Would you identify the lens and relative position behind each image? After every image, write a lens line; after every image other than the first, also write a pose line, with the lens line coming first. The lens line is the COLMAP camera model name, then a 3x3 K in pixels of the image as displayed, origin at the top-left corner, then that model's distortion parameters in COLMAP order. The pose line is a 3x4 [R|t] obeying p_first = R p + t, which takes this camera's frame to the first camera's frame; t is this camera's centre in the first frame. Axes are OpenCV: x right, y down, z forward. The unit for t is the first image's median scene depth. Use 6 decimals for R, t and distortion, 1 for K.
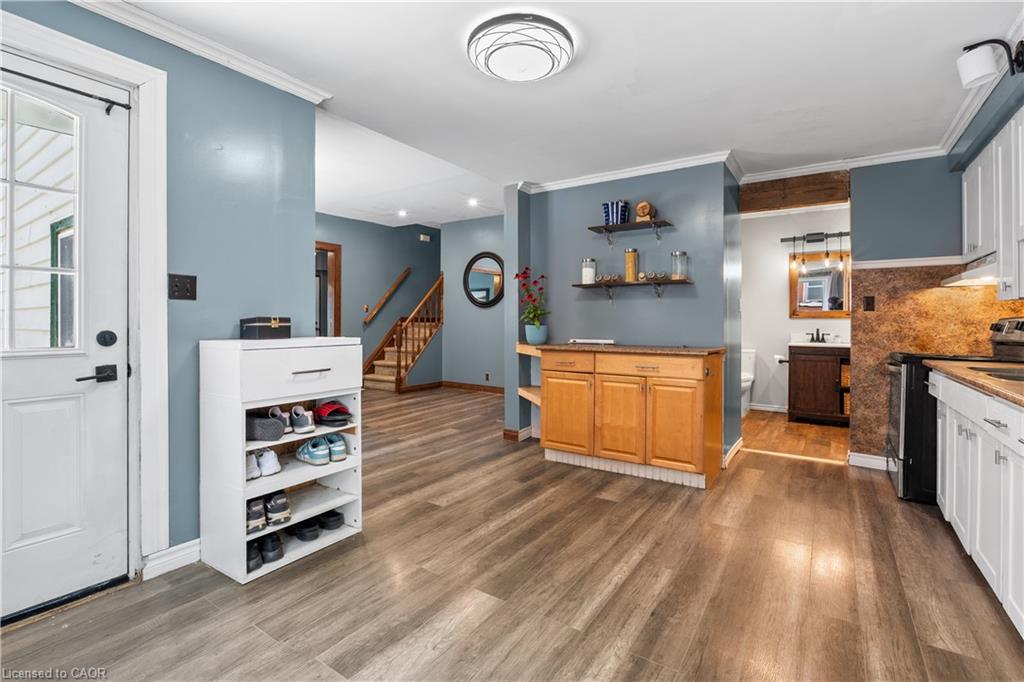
lens RADIAL K [[469.3, 0, 518.8], [0, 469.3, 333.9], [0, 0, 1]] dist [-0.016437, 0.000559]
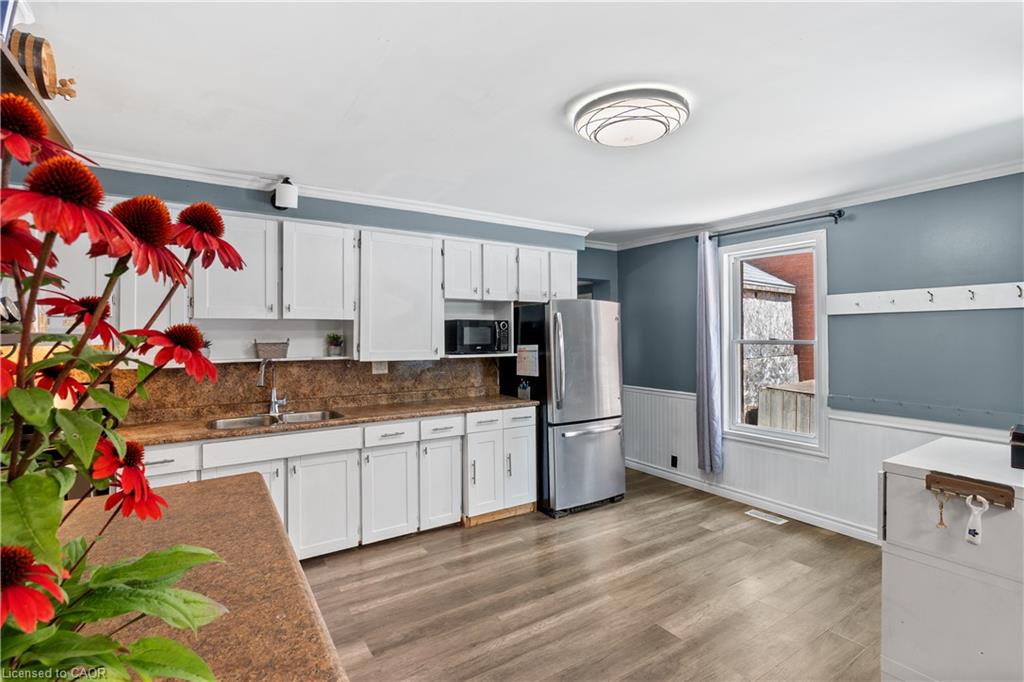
lens RADIAL K [[483.3, 0, 515.8], [0, 483.3, 337.8], [0, 0, 1]] dist [-0.020525, 0.000112]
pose [[-0.919273, -0.002013, 0.393615, -0.105904], [0.012338, 0.999348, 0.033926, -0.131540], [-0.393426, 0.036043, -0.918649, 1.301488]]
